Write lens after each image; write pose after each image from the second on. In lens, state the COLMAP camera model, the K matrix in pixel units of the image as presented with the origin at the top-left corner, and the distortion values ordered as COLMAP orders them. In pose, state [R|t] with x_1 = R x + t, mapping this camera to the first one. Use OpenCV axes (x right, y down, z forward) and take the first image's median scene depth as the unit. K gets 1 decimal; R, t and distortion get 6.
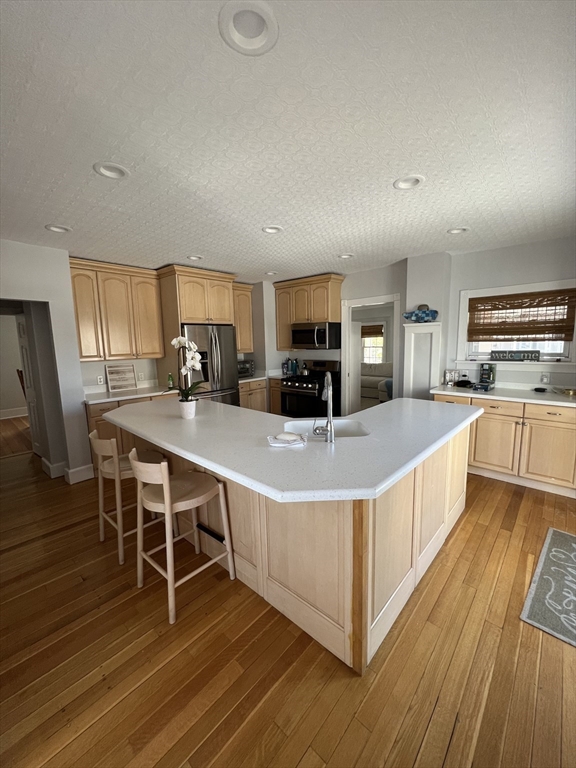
lens RADIAL K [[307.3, 0, 290.1], [0, 307.3, 384.5], [0, 0, 1]] dist [0.000857, -0.000244]
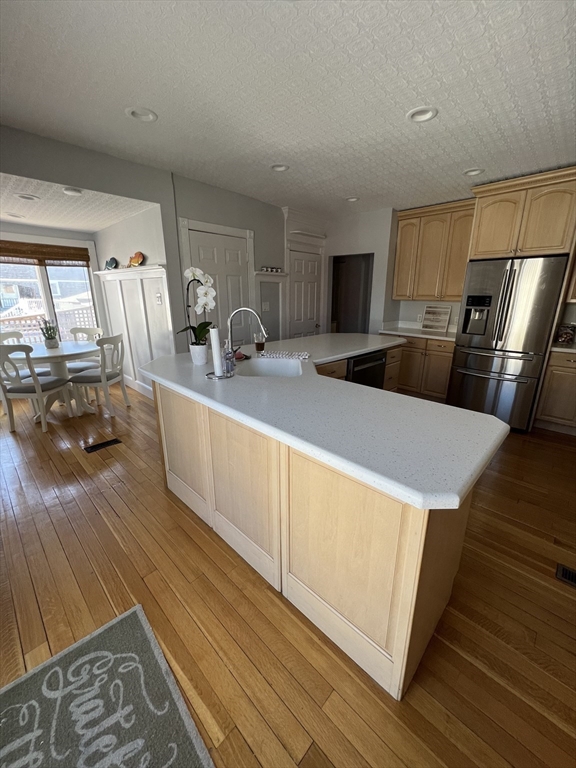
lens RADIAL K [[307.3, 0, 291.6], [0, 307.3, 383.3], [0, 0, 1]] dist [0.000857, -0.000244]
pose [[-0.031051, 0.299862, -0.953477, 0.805310], [-0.137351, 0.943607, 0.301231, -0.092001], [0.990036, 0.140314, 0.011887, 0.773987]]
